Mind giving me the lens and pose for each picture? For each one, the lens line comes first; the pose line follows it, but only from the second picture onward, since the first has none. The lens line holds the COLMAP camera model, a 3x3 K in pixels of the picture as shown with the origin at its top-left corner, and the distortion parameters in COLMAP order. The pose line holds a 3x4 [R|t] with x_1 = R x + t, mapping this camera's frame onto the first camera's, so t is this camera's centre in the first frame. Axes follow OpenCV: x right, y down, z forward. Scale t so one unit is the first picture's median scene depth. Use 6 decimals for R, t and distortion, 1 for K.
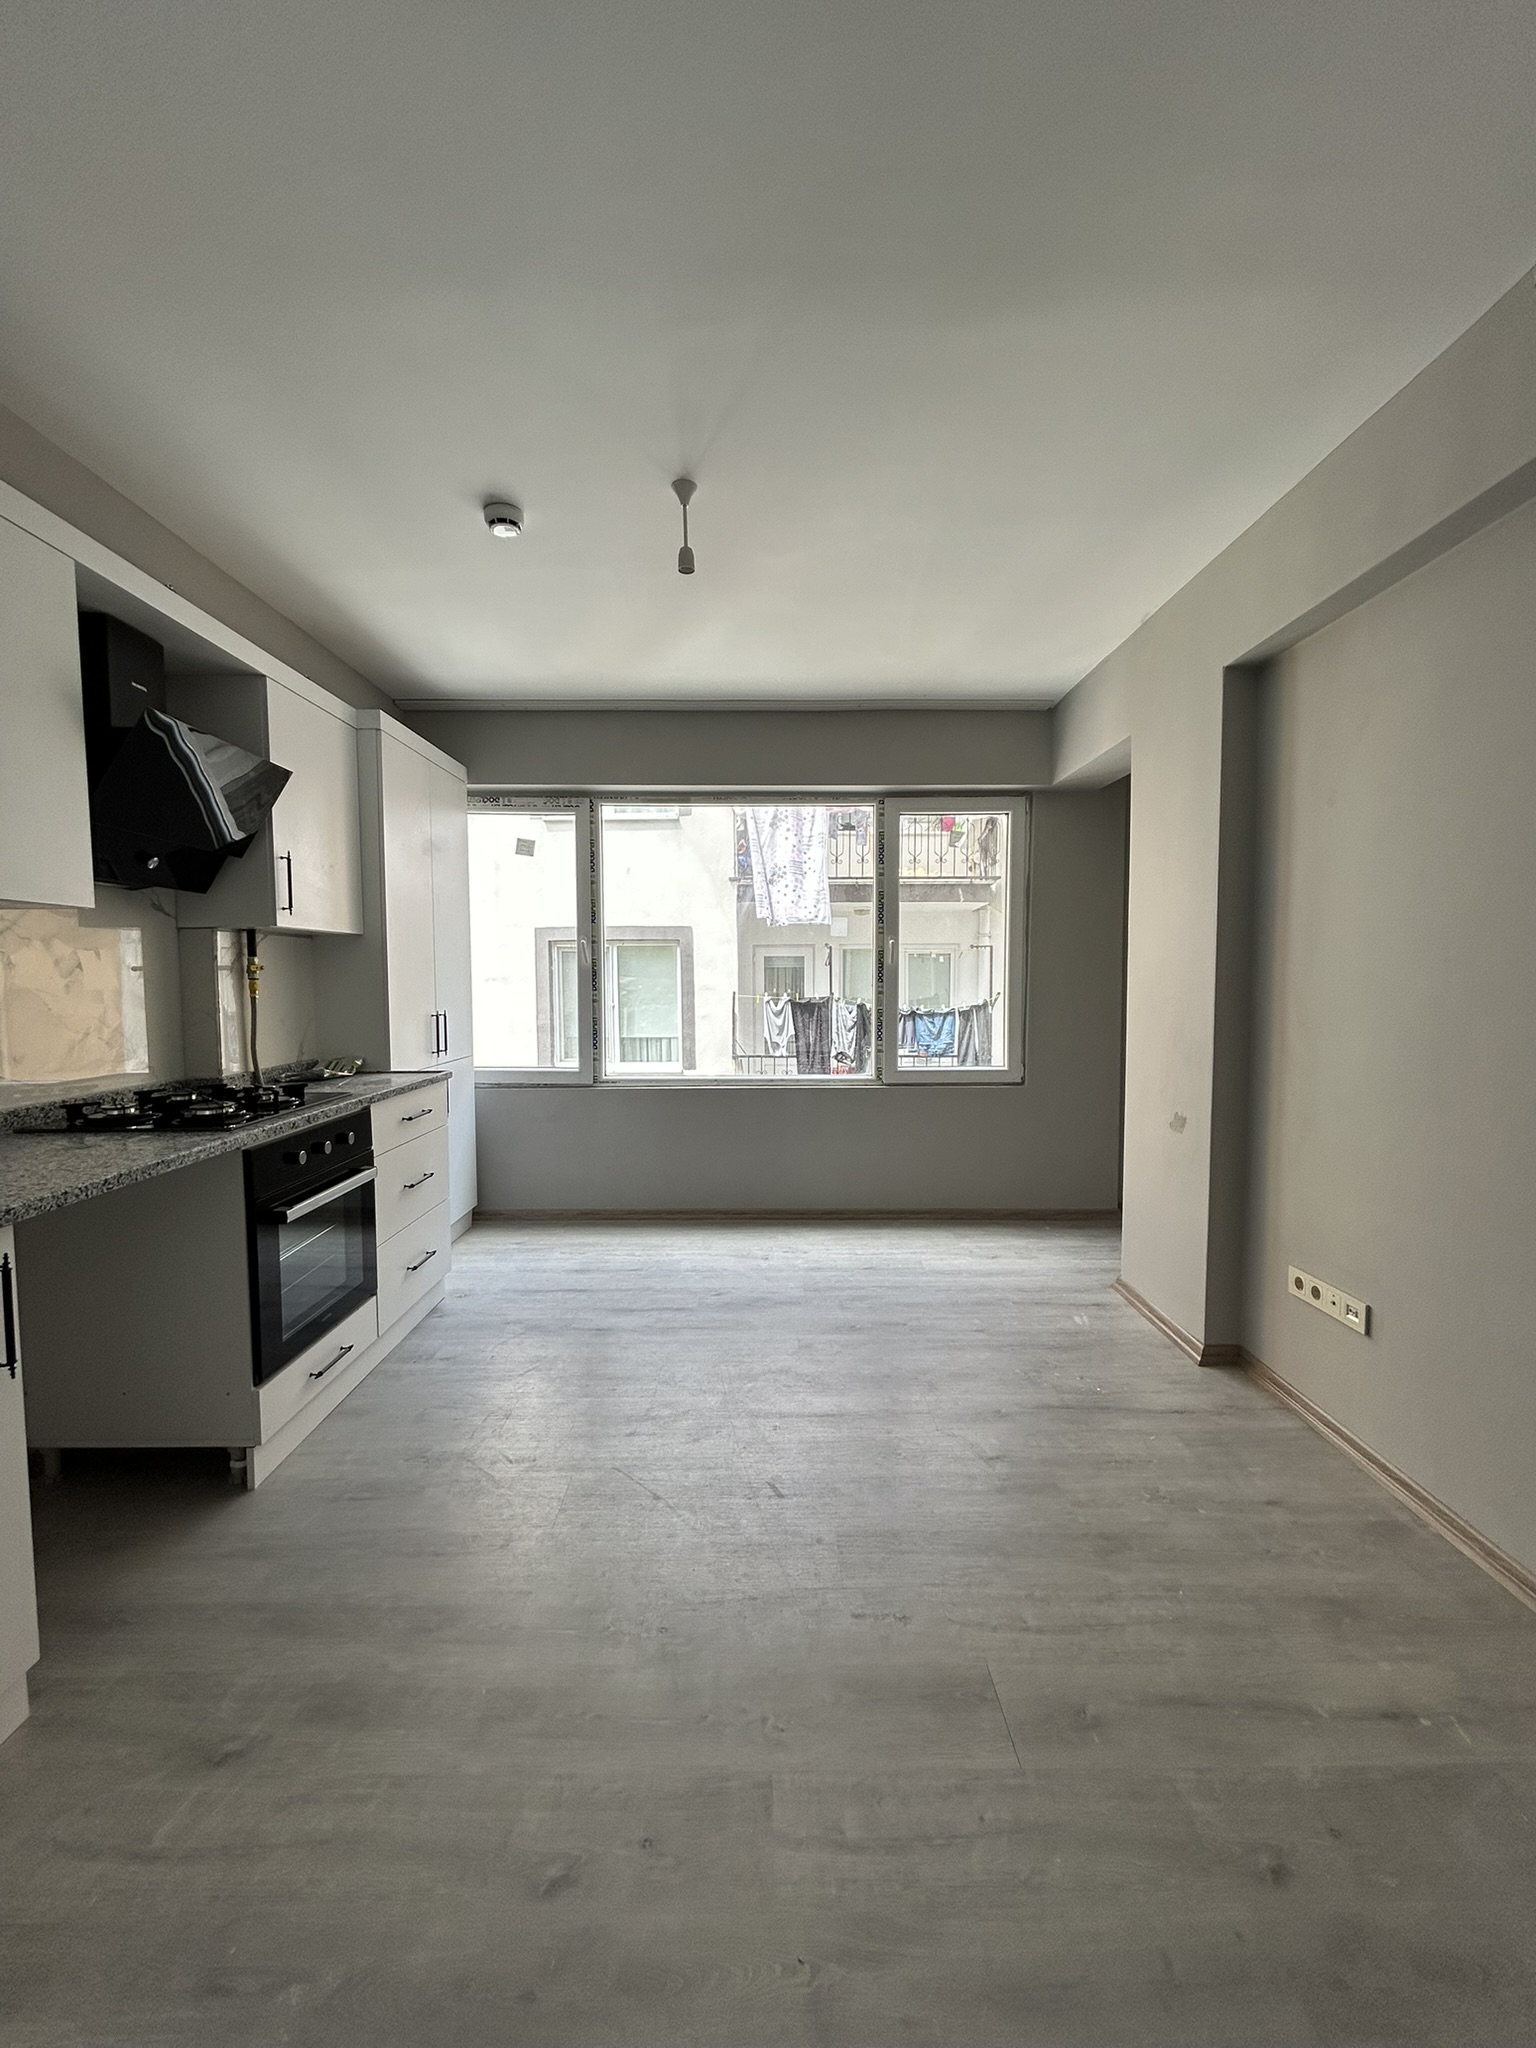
lens RADIAL K [[822.4, 0, 771.7], [0, 822.4, 1021.4], [0, 0, 1]] dist [-0.000919, -0.000426]
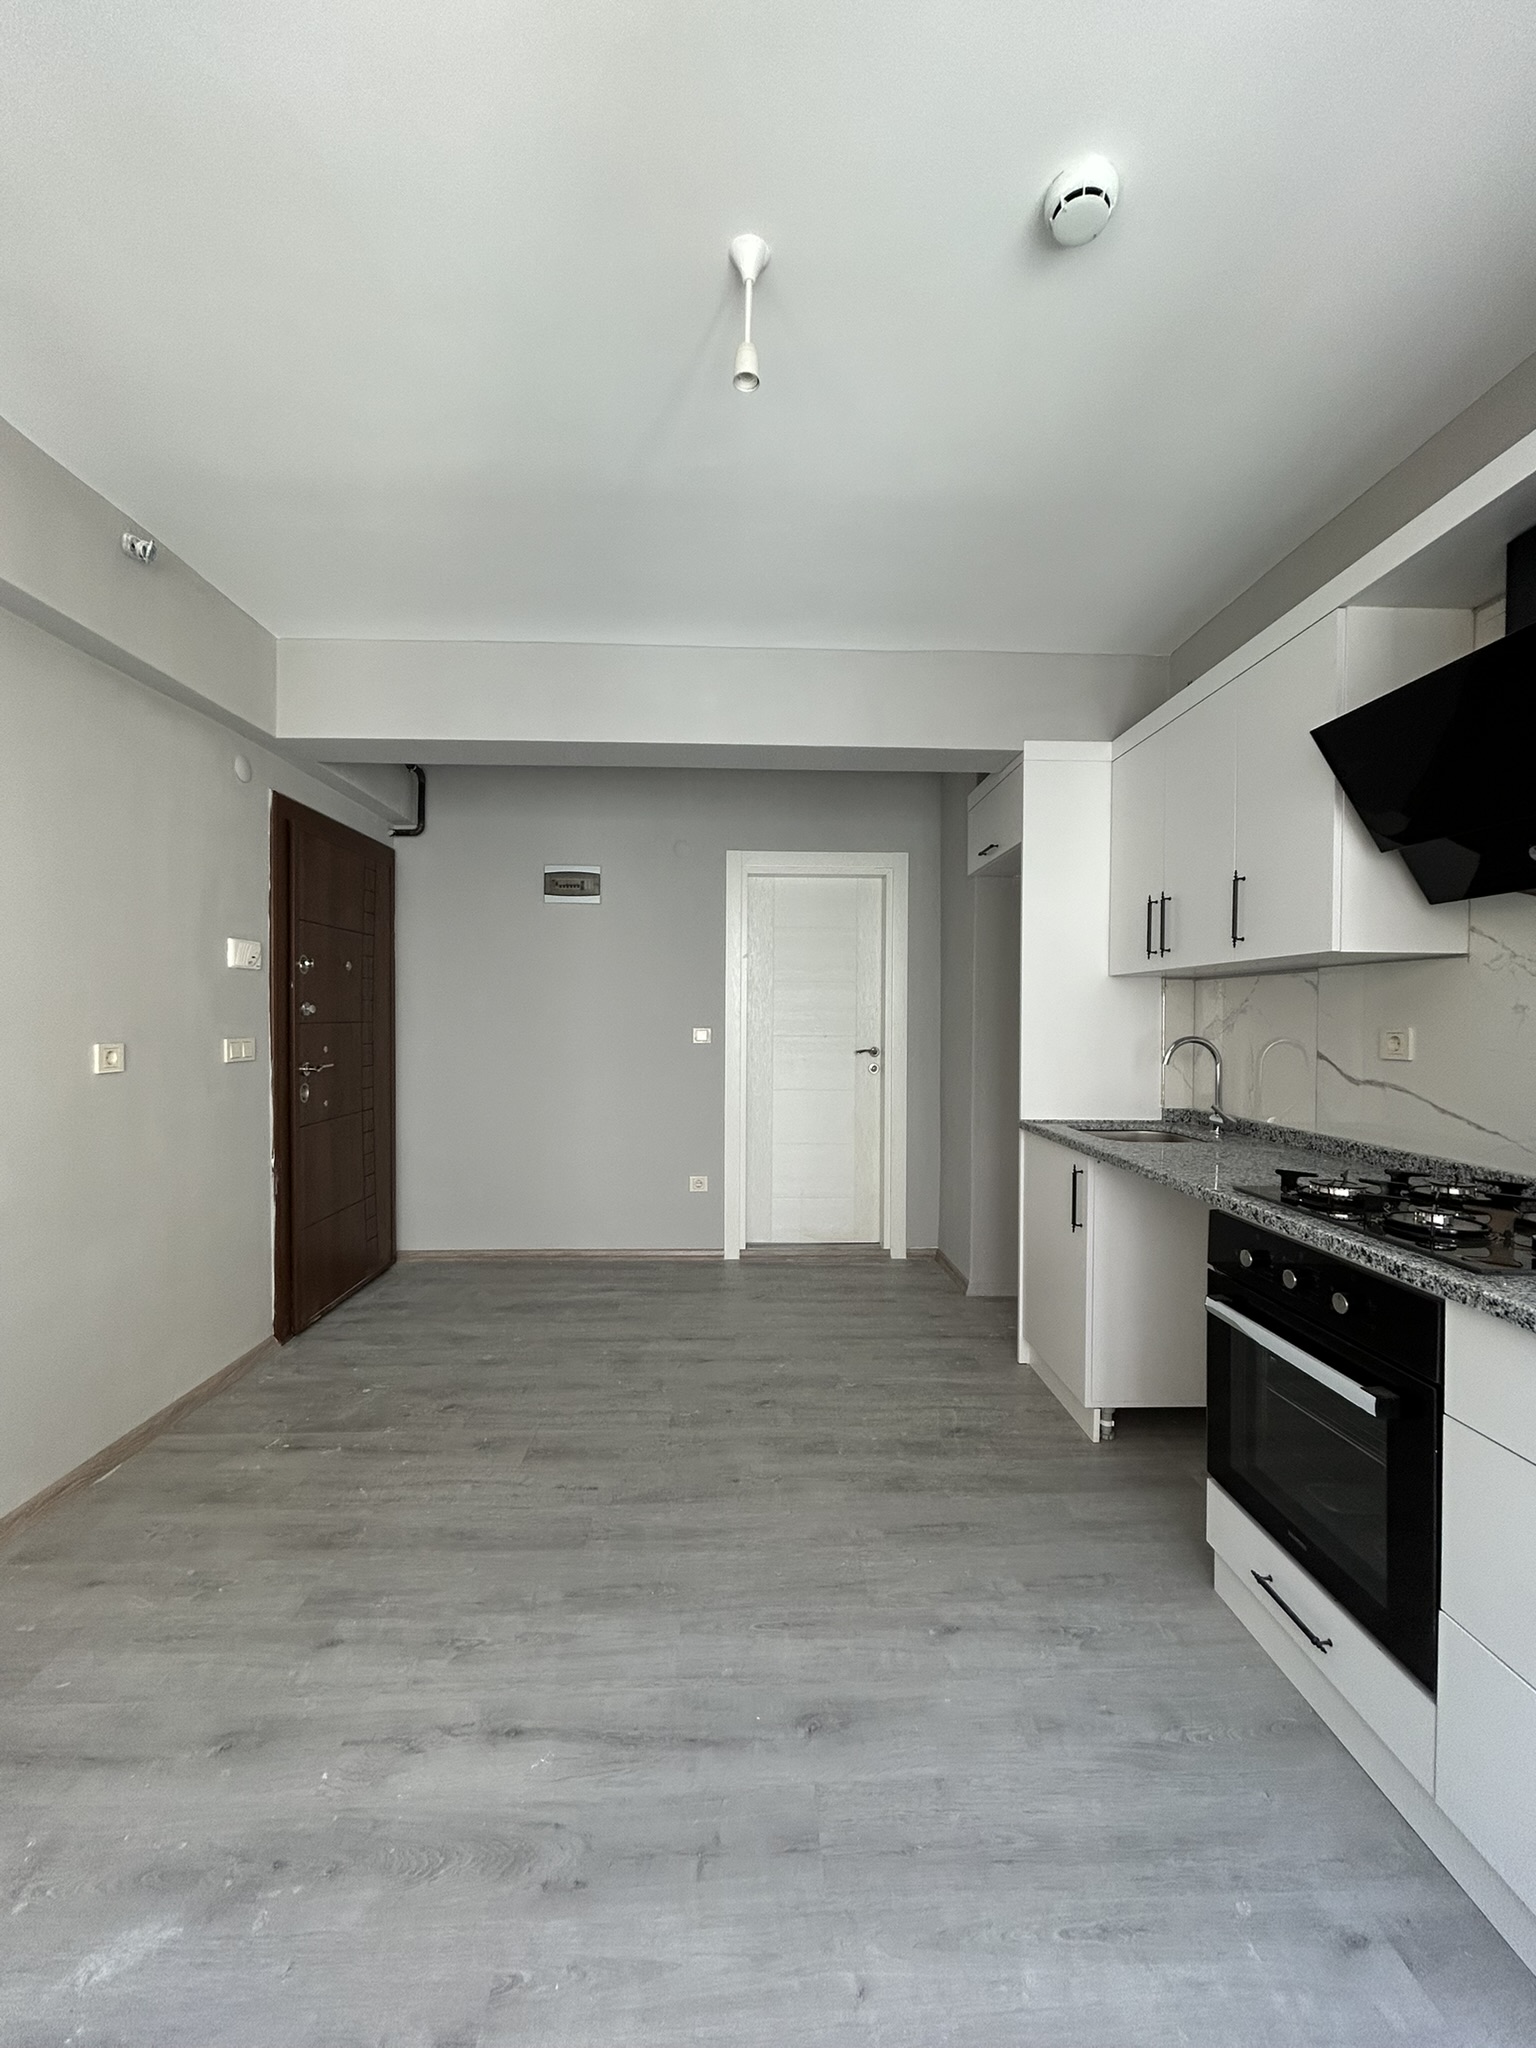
lens RADIAL K [[822.4, 0, 771.7], [0, 822.4, 1021.4], [0, 0, 1]] dist [-0.000919, -0.000426]
pose [[-0.999597, -0.005679, -0.027822, -0.090511], [-0.007381, 0.998082, 0.061459, -0.078975], [0.027419, 0.061640, -0.997722, 1.422310]]
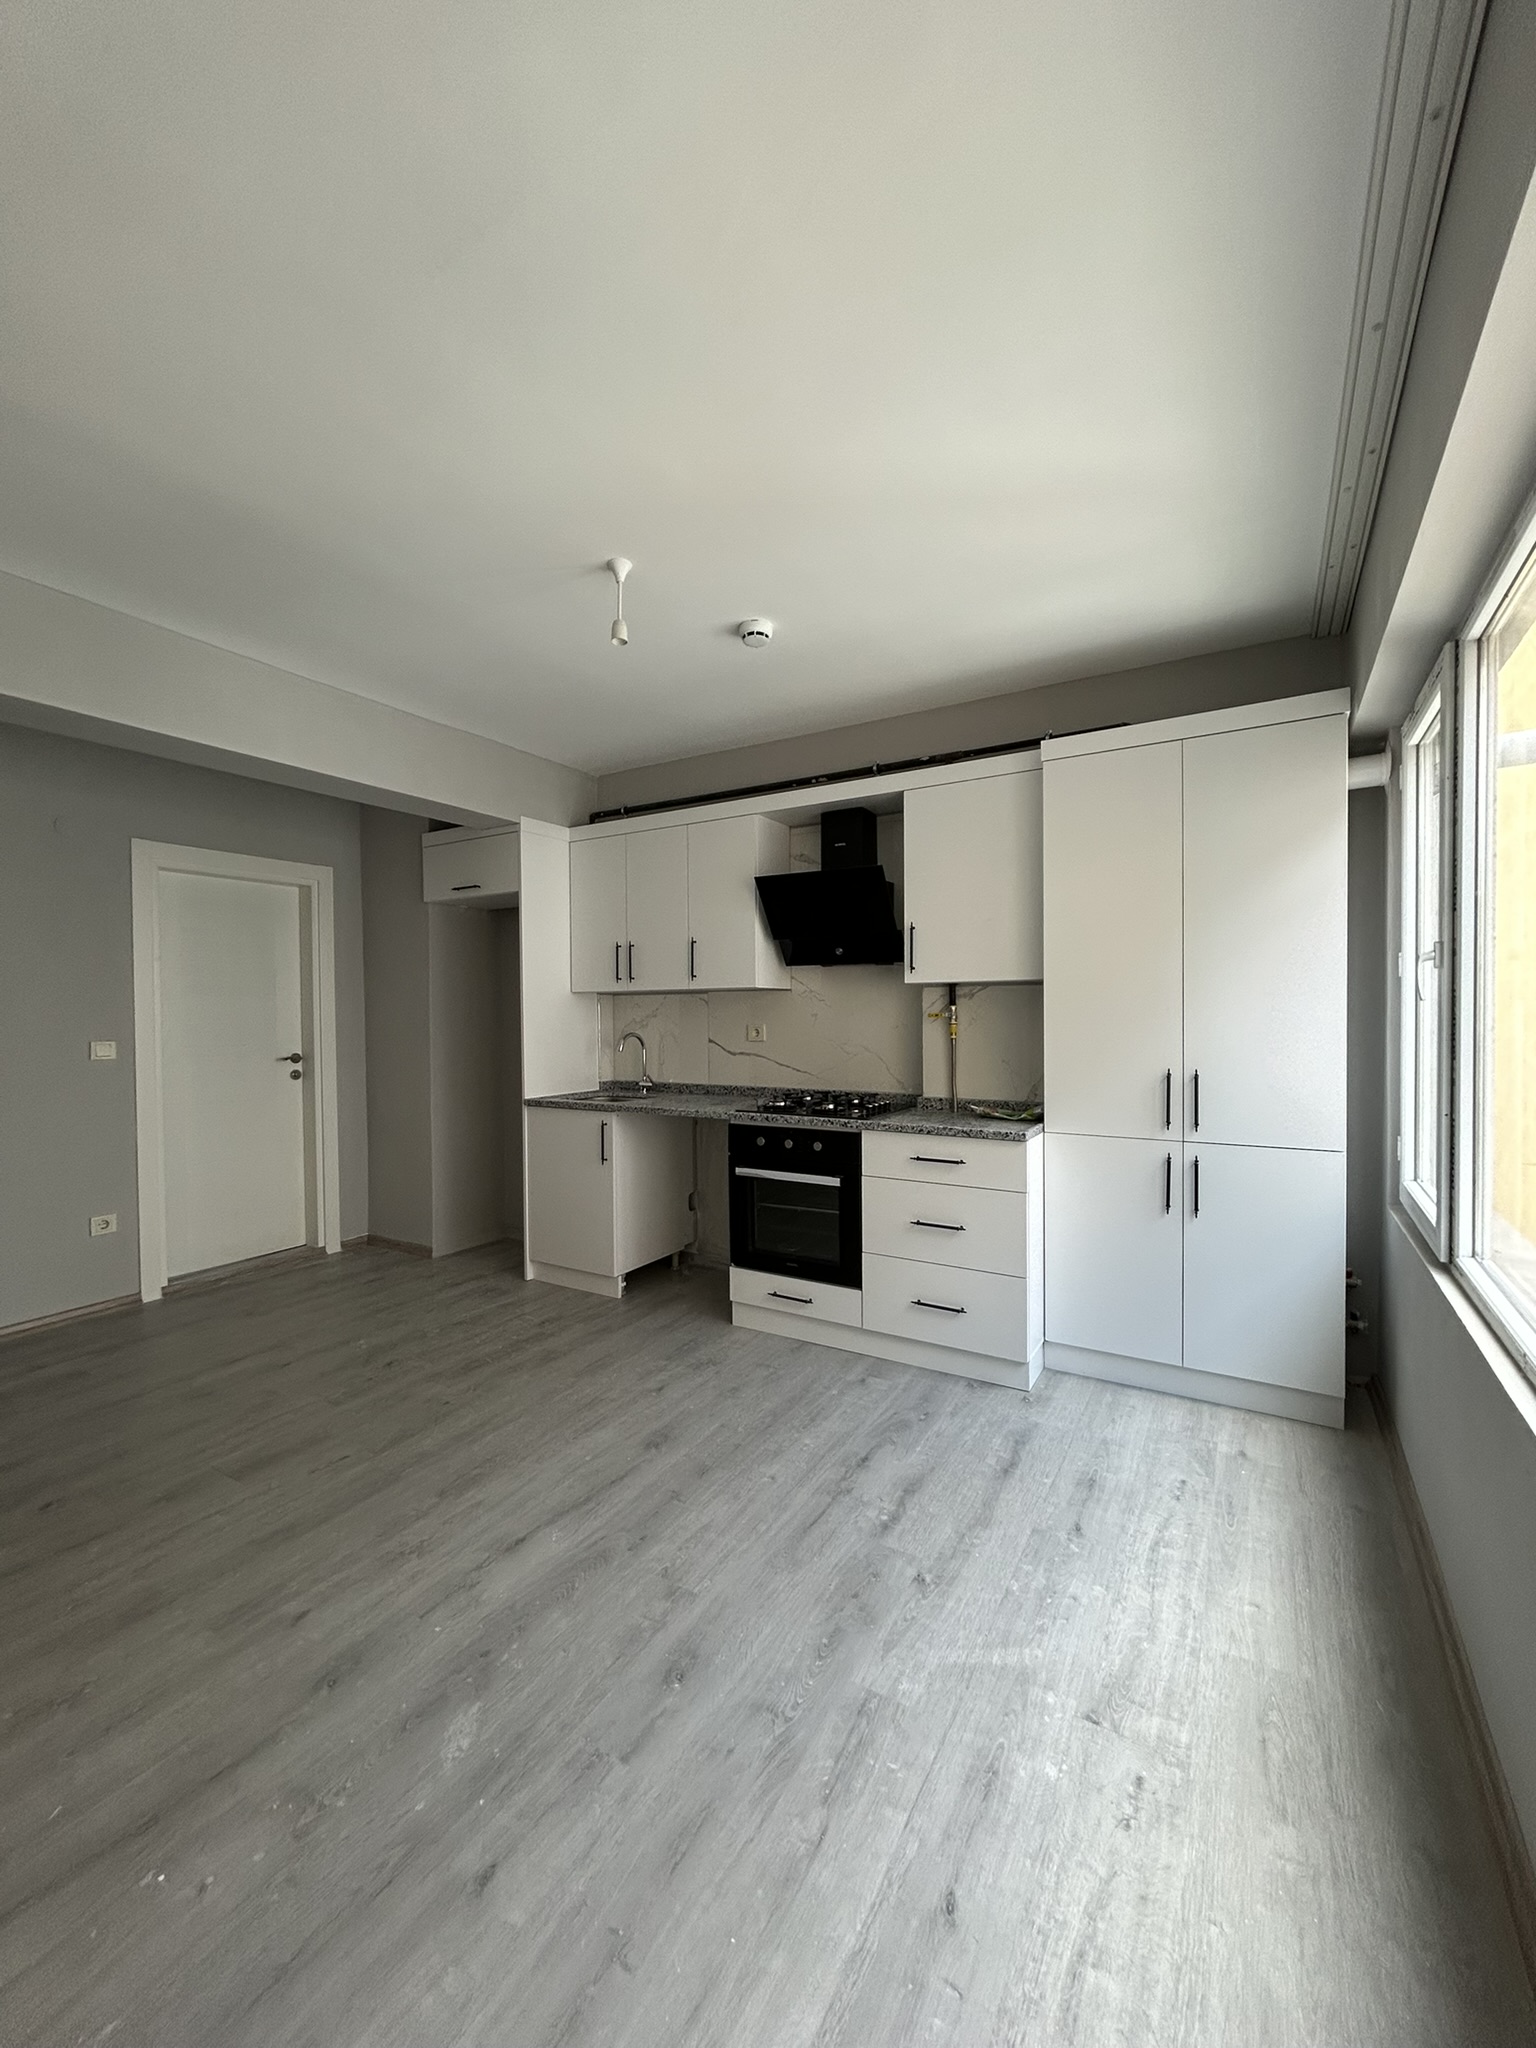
lens RADIAL K [[824.0, 0, 770.2], [0, 824.0, 1020.9], [0, 0, 1]] dist [-0.002072, 0.000798]
pose [[-0.522809, 0.017162, -0.852277, 0.594482], [-0.038045, 0.998331, 0.043440, -0.103960], [0.851601, 0.055136, -0.521283, 1.479782]]
